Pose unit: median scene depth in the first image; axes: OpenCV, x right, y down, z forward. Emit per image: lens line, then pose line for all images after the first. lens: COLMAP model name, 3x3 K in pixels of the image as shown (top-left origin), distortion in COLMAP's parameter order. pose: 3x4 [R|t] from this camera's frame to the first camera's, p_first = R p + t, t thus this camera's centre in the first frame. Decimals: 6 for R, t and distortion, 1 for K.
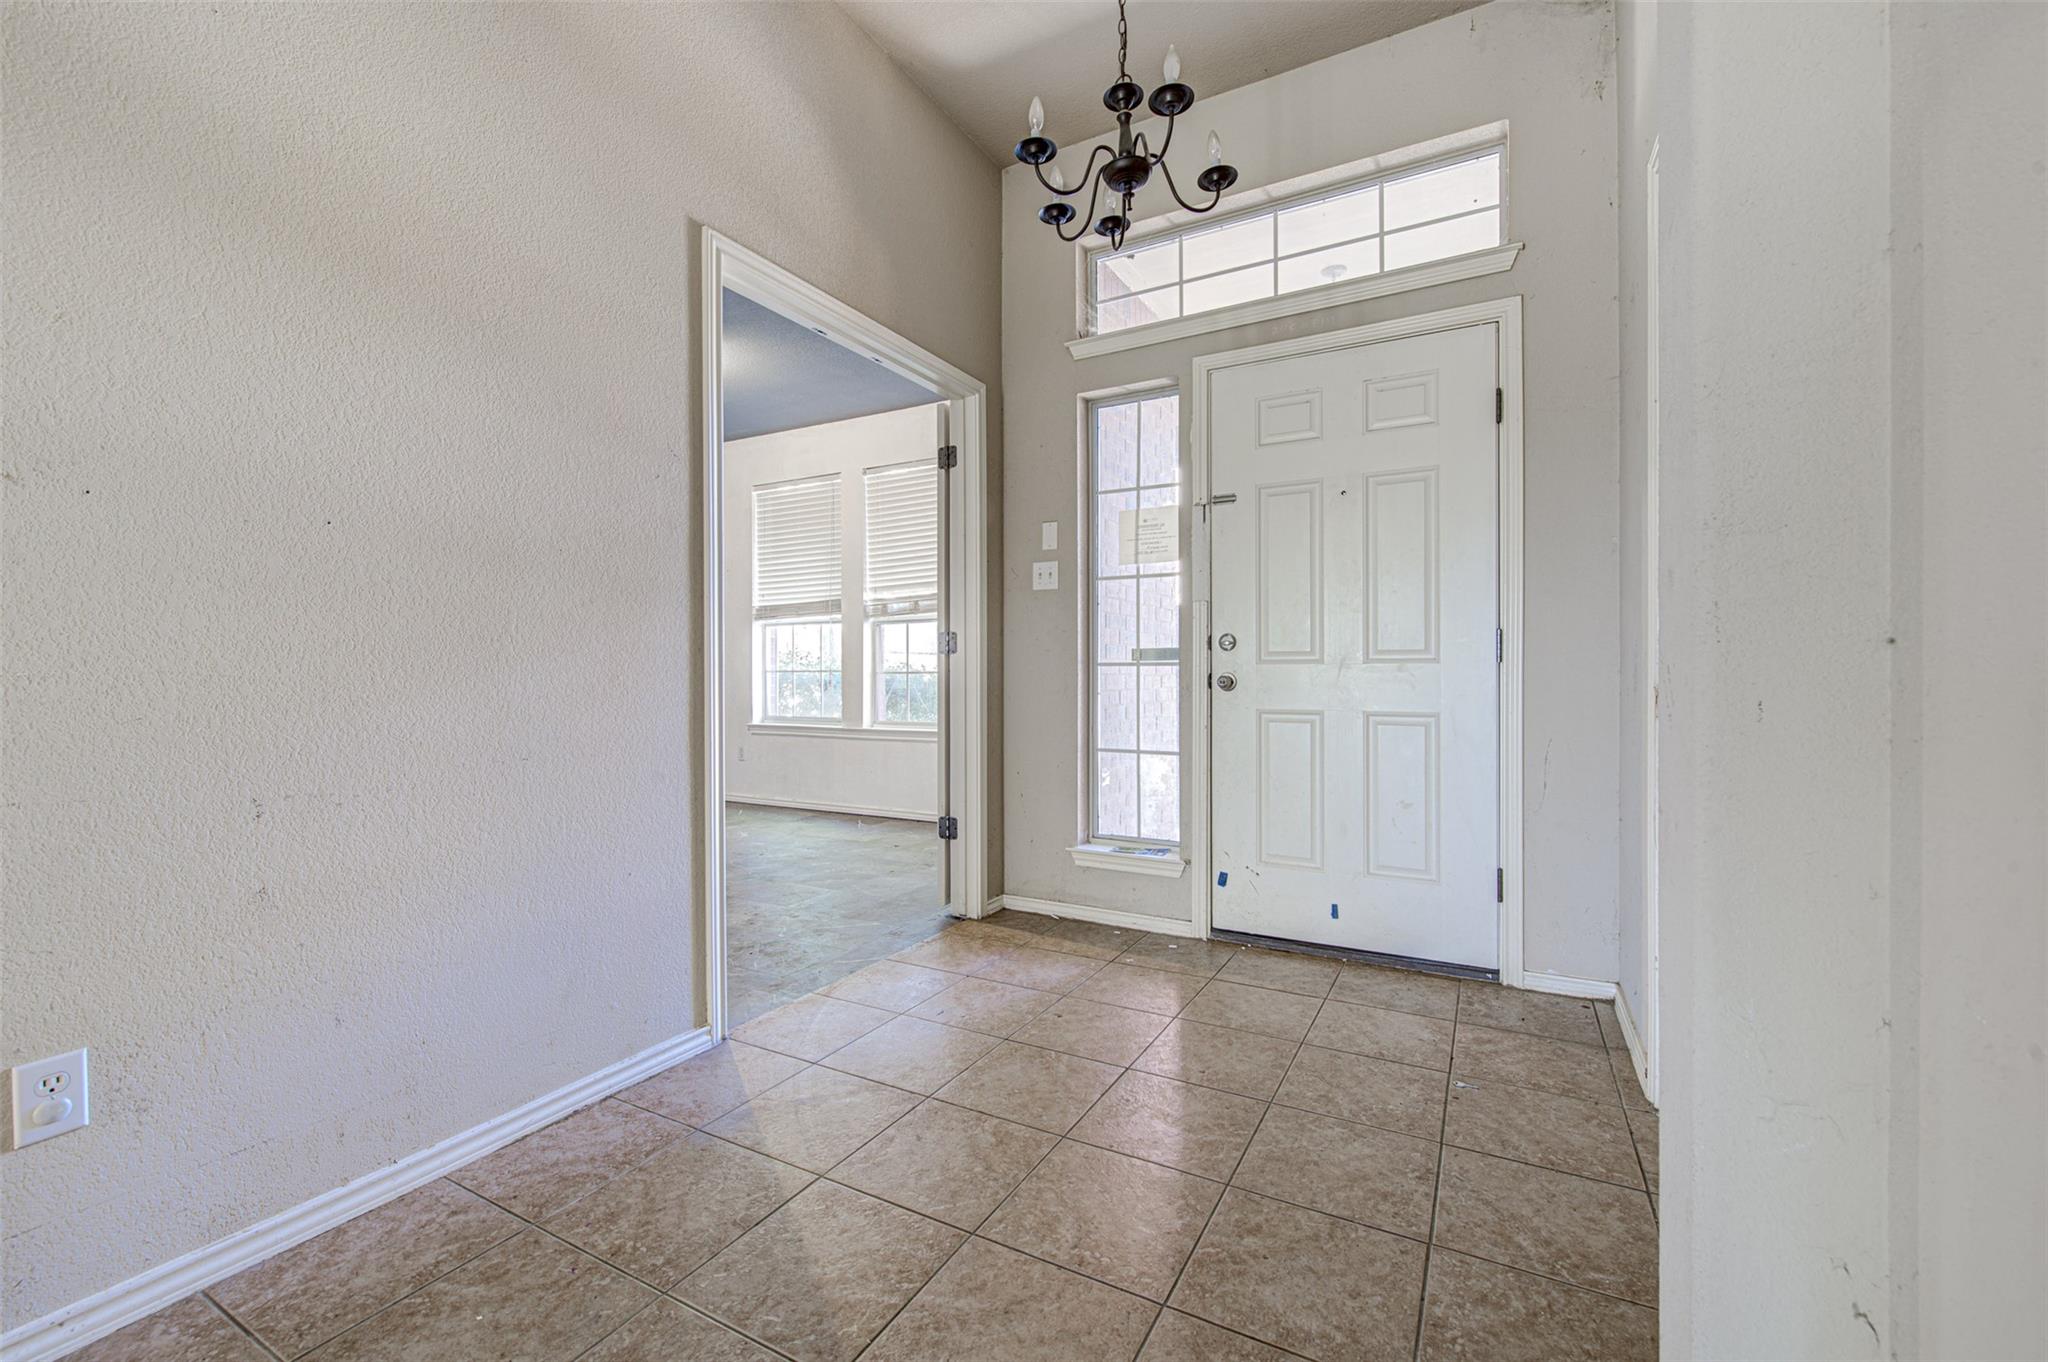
lens RADIAL K [[831.0, 0, 1033.1], [0, 831.0, 679.5], [0, 0, 1]] dist [0.003252, -0.000022]
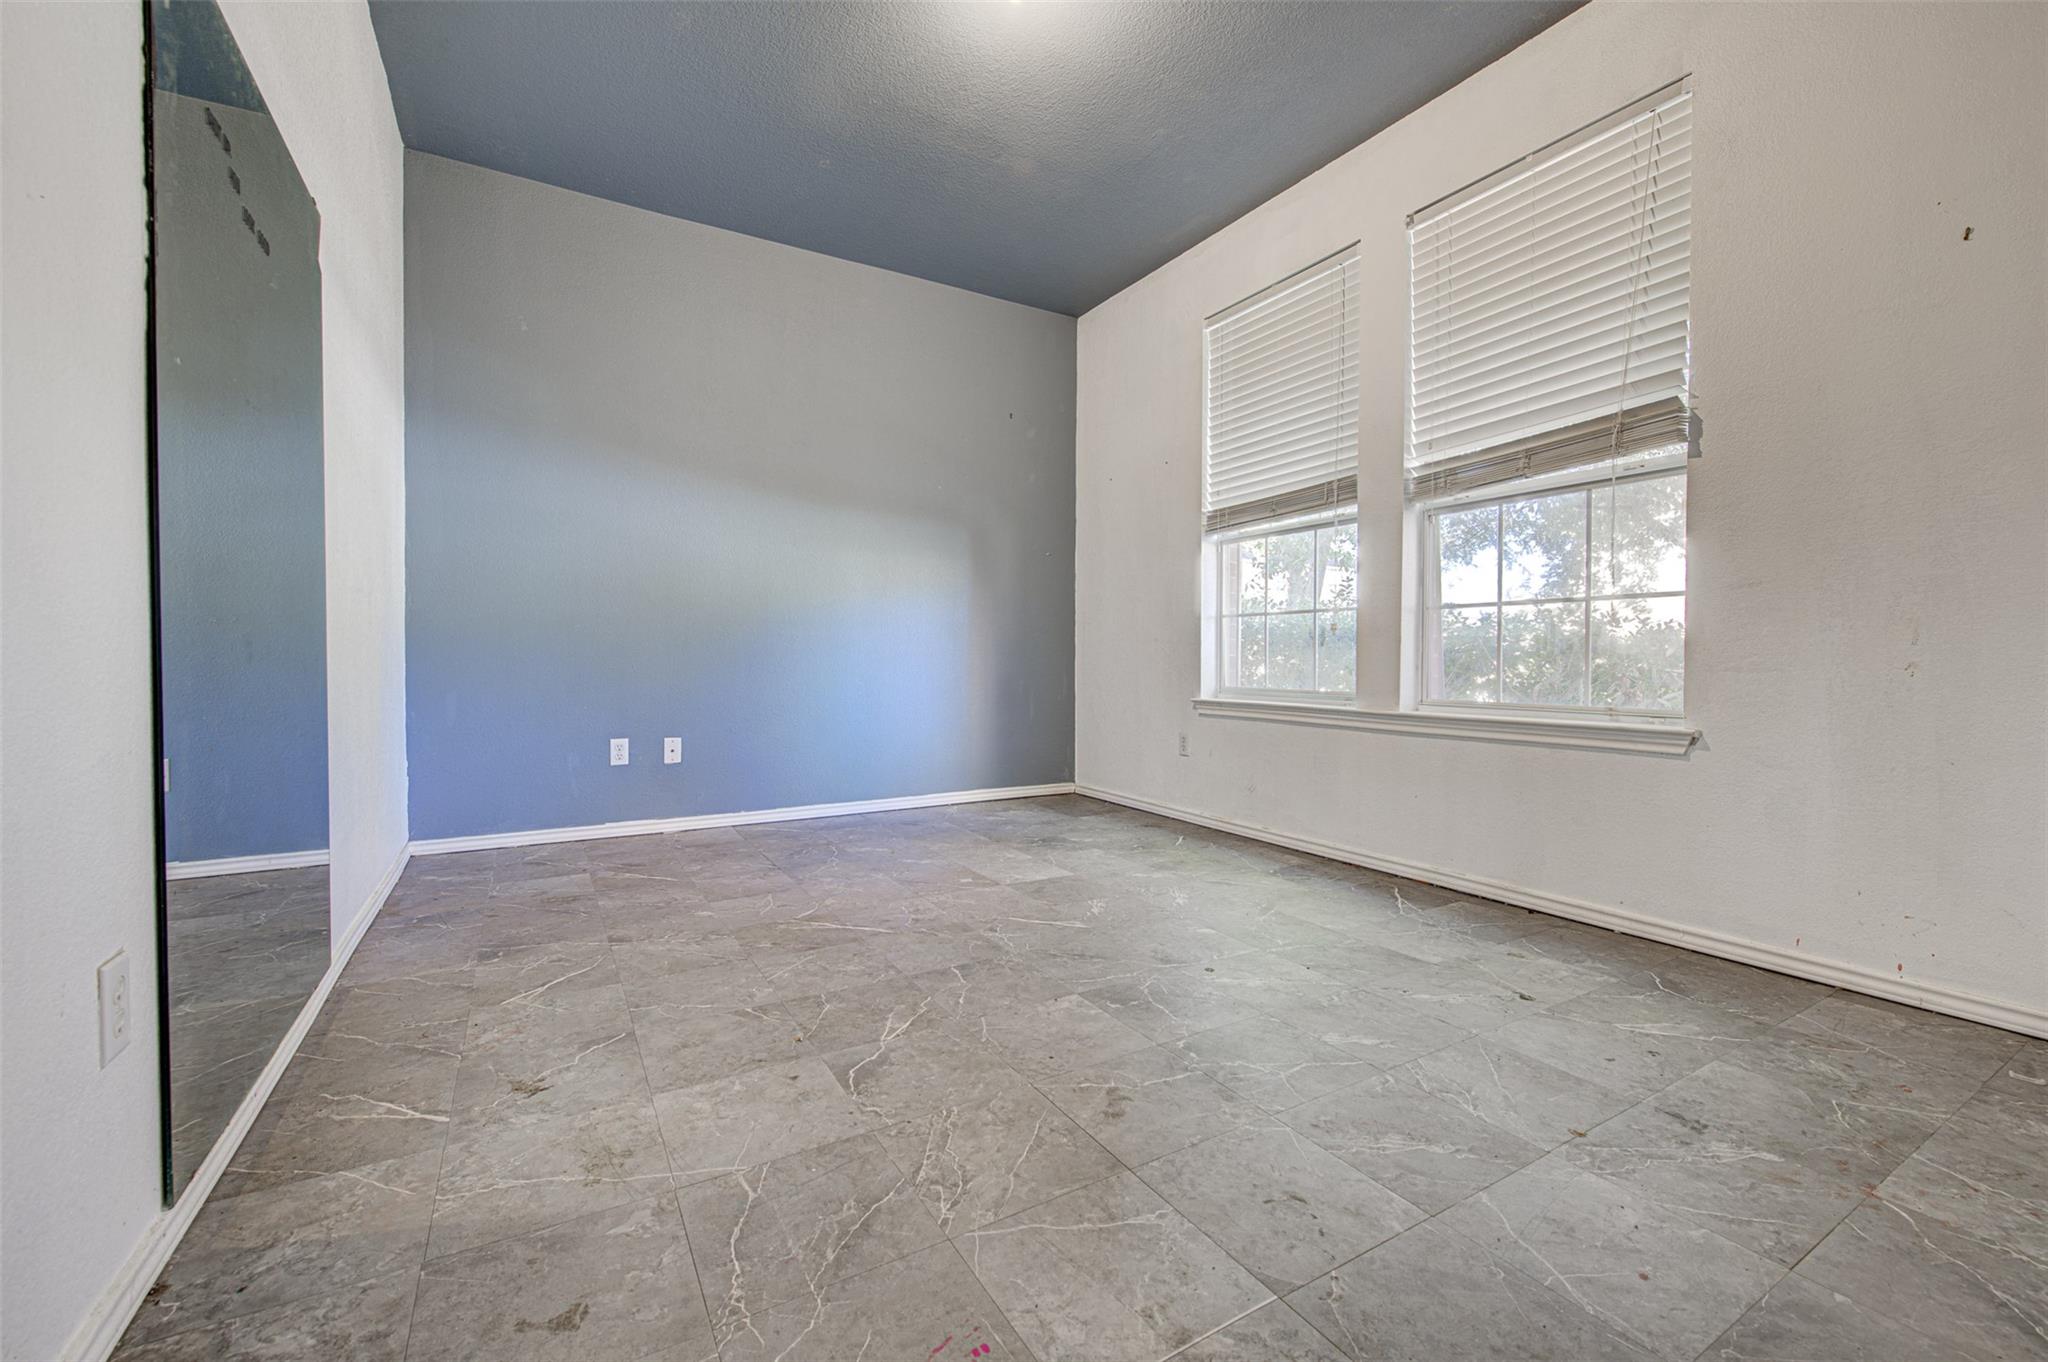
lens RADIAL K [[831.0, 0, 1030.0], [0, 831.0, 675.1], [0, 0, 1]] dist [0.003252, -0.000022]
pose [[0.859530, 0.012269, -0.510938, -0.131673], [-0.007454, 0.999906, 0.011471, 0.029784], [0.511031, -0.006052, 0.859541, 0.408068]]
